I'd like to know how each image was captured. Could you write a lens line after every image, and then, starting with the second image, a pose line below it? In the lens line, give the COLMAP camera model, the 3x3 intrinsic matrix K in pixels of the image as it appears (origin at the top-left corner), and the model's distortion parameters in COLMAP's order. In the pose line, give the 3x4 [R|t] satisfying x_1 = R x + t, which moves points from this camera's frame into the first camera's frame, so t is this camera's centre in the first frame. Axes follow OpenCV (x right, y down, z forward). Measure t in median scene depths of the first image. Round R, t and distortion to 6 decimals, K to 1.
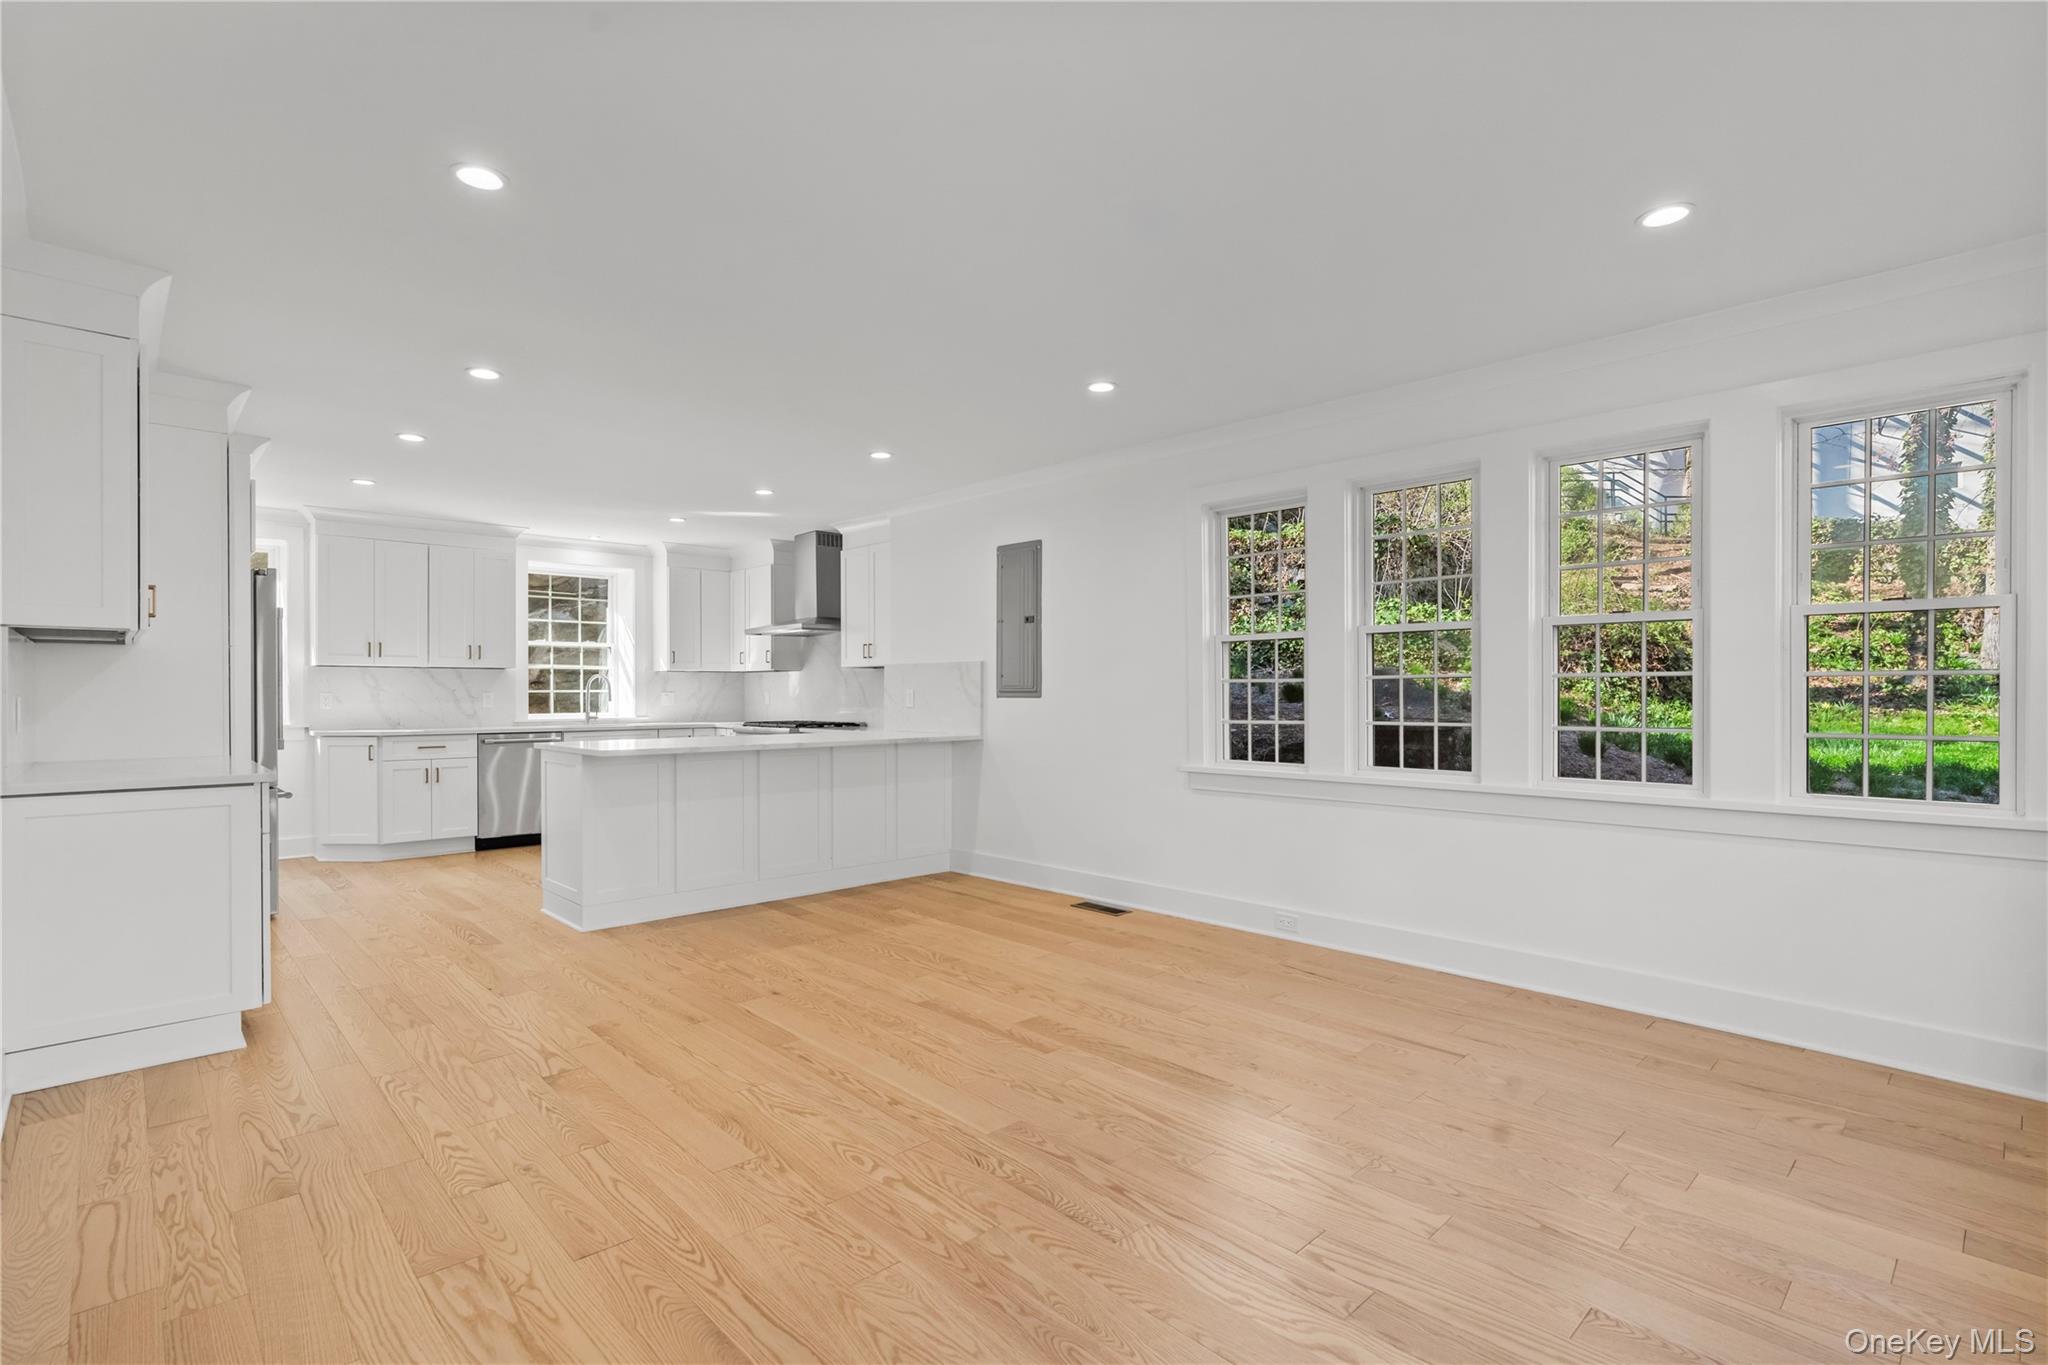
lens RADIAL K [[957.8, 0, 1005.5], [0, 957.8, 697.1], [0, 0, 1]] dist [-0.006437, 0.000186]
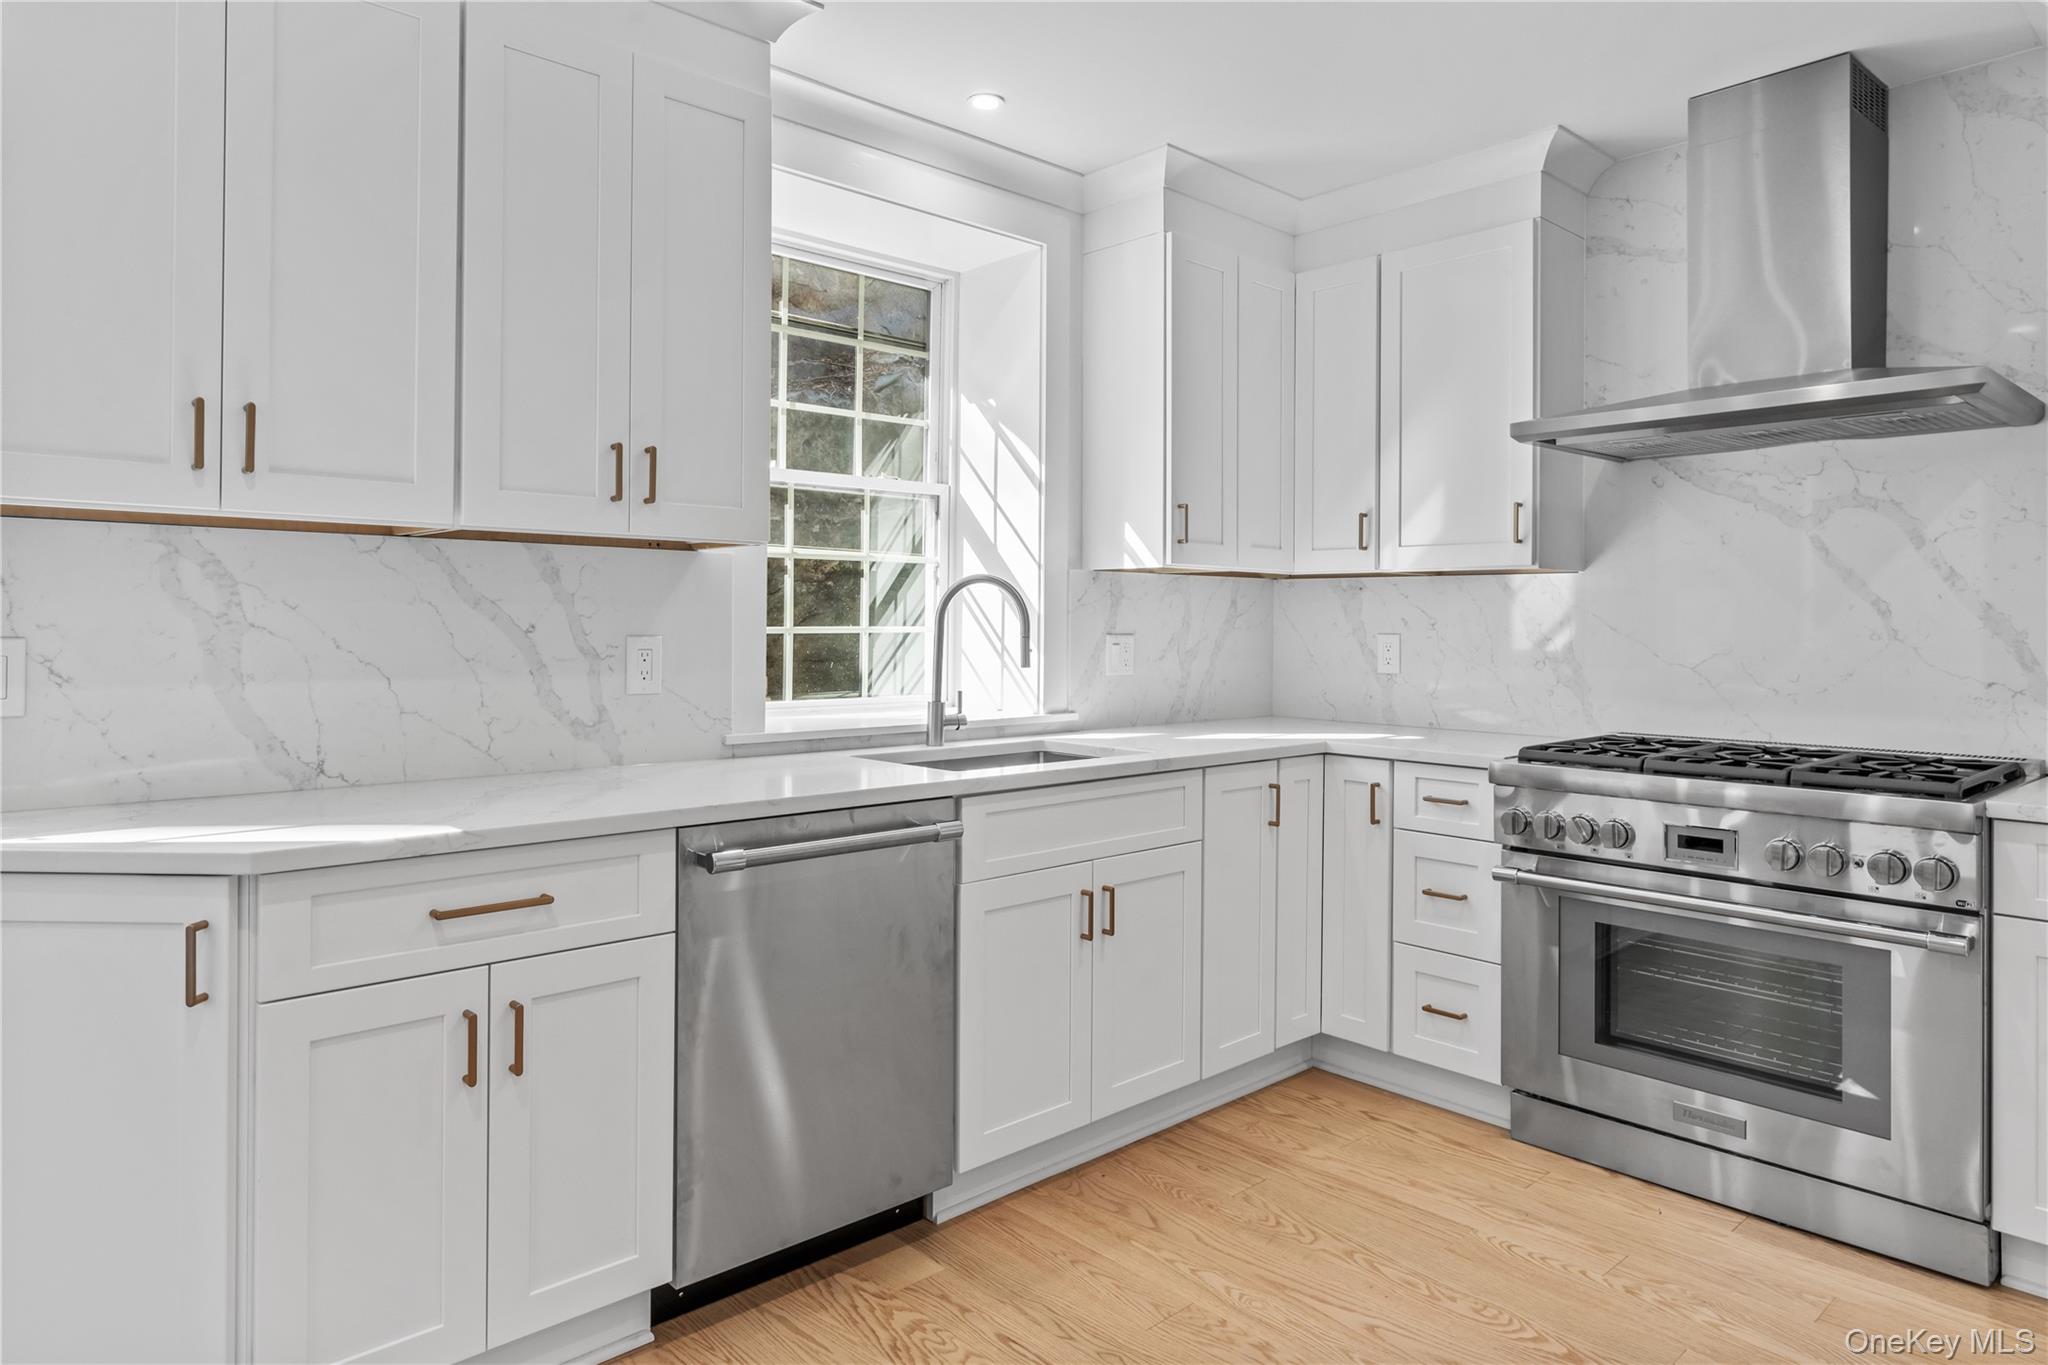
lens RADIAL K [[1237.9, 0, 1022.6], [0, 1237.9, 614.4], [0, 0, 1]] dist [0.002689, -0.000582]
pose [[0.999938, 0.009271, -0.006232, -0.631915], [-0.009340, 0.999895, -0.011120, -0.011883], [0.006128, 0.011177, 0.999919, 0.954163]]
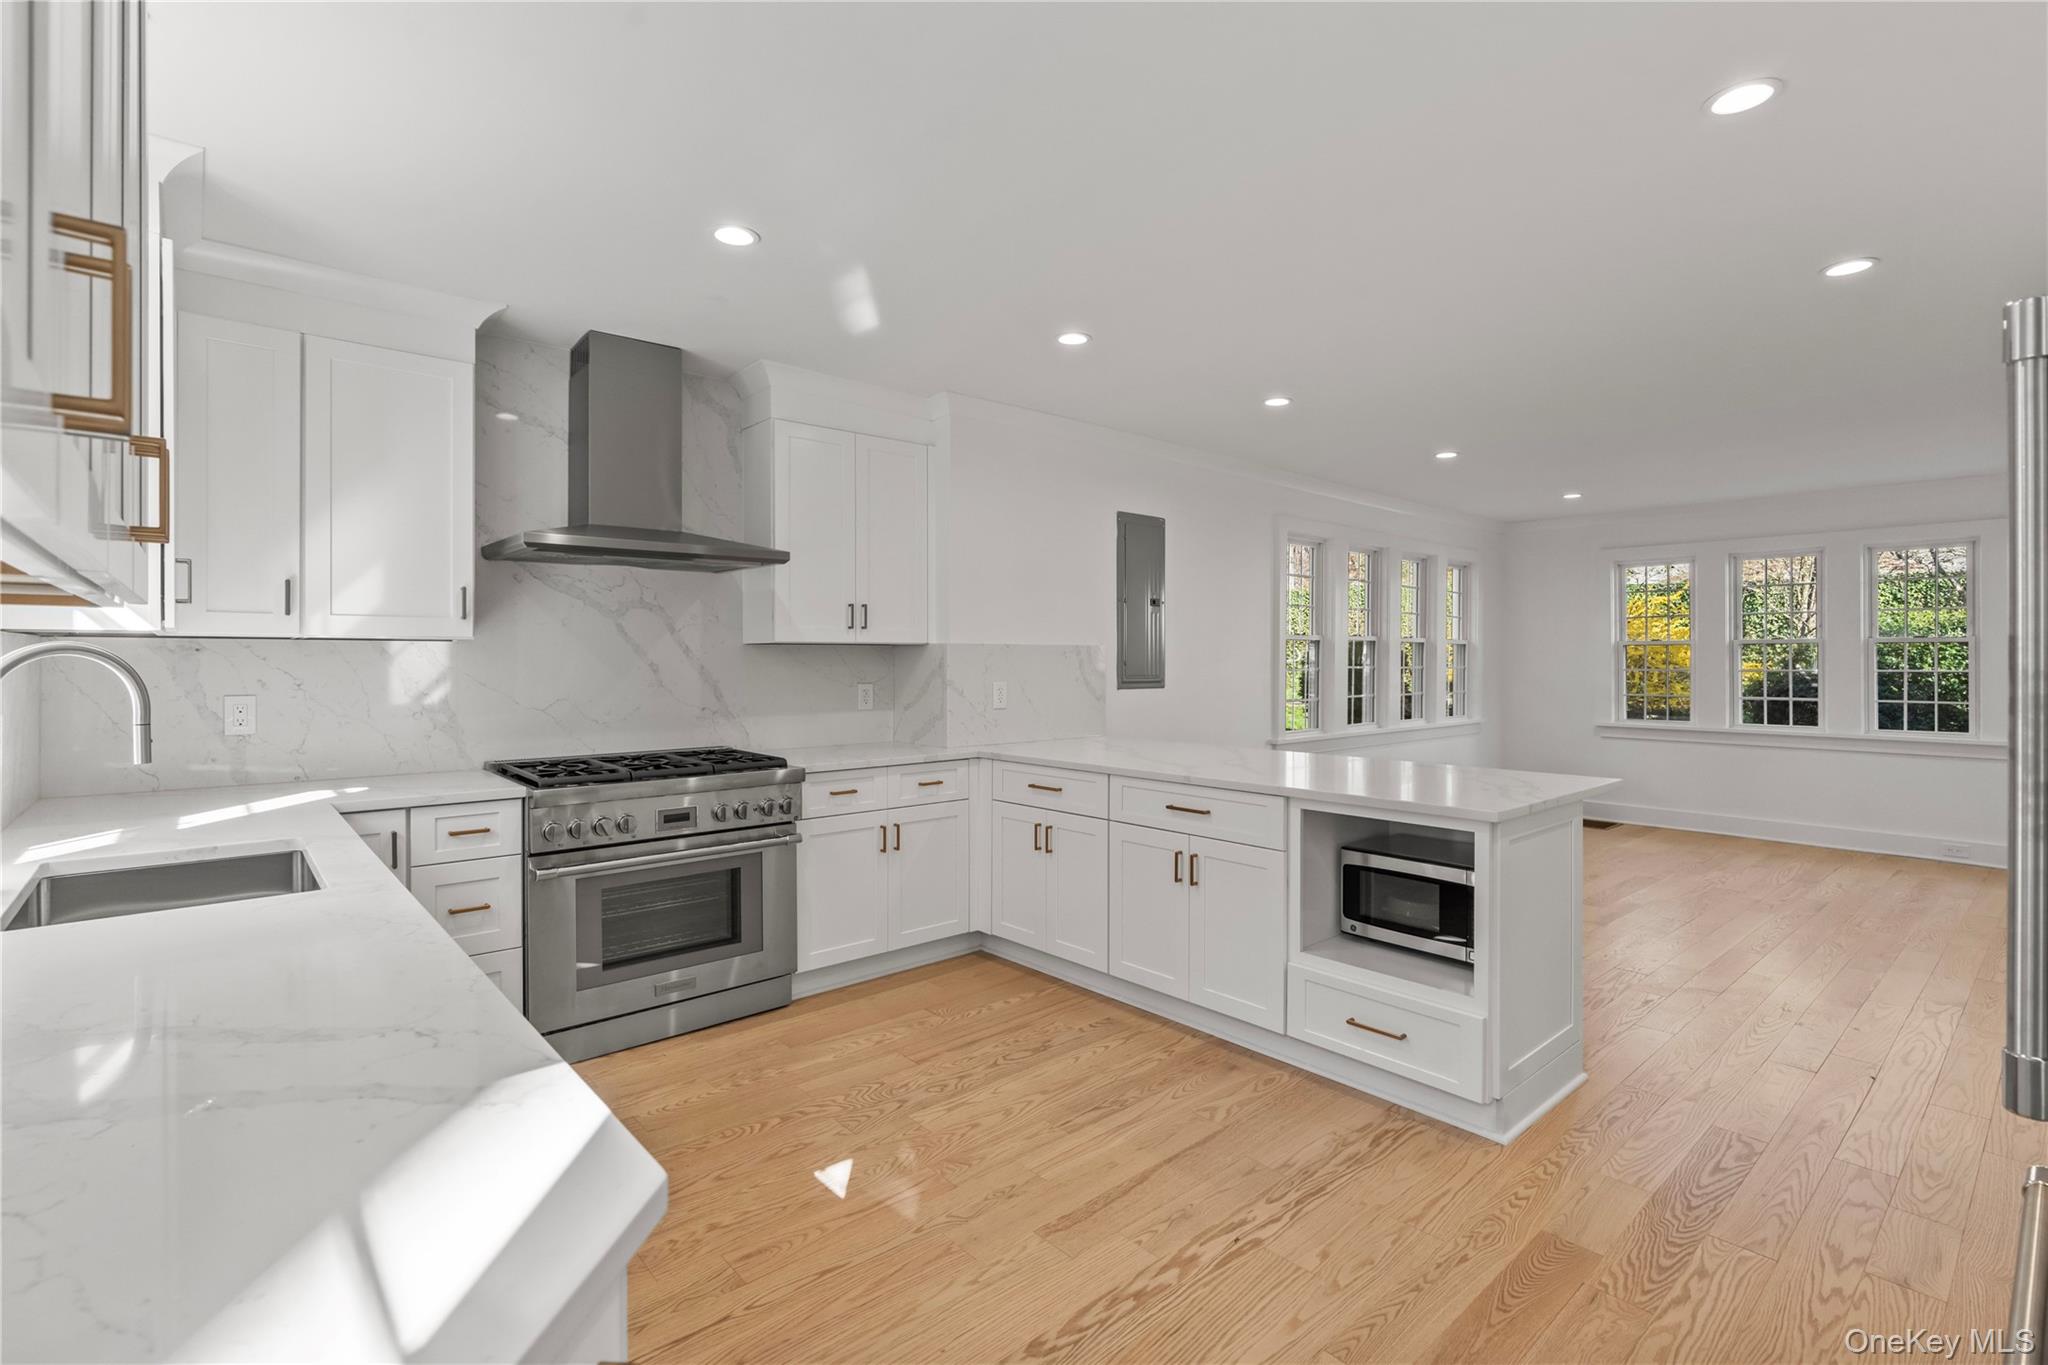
lens RADIAL K [[938.8, 0, 1019.9], [0, 938.8, 653.7], [0, 0, 1]] dist [-0.005140, 0.000499]
pose [[0.035225, 0.007474, 0.999351, -0.960160], [0.005331, 0.999956, -0.007666, -0.028675], [-0.999365, 0.005597, 0.035183, 1.204099]]
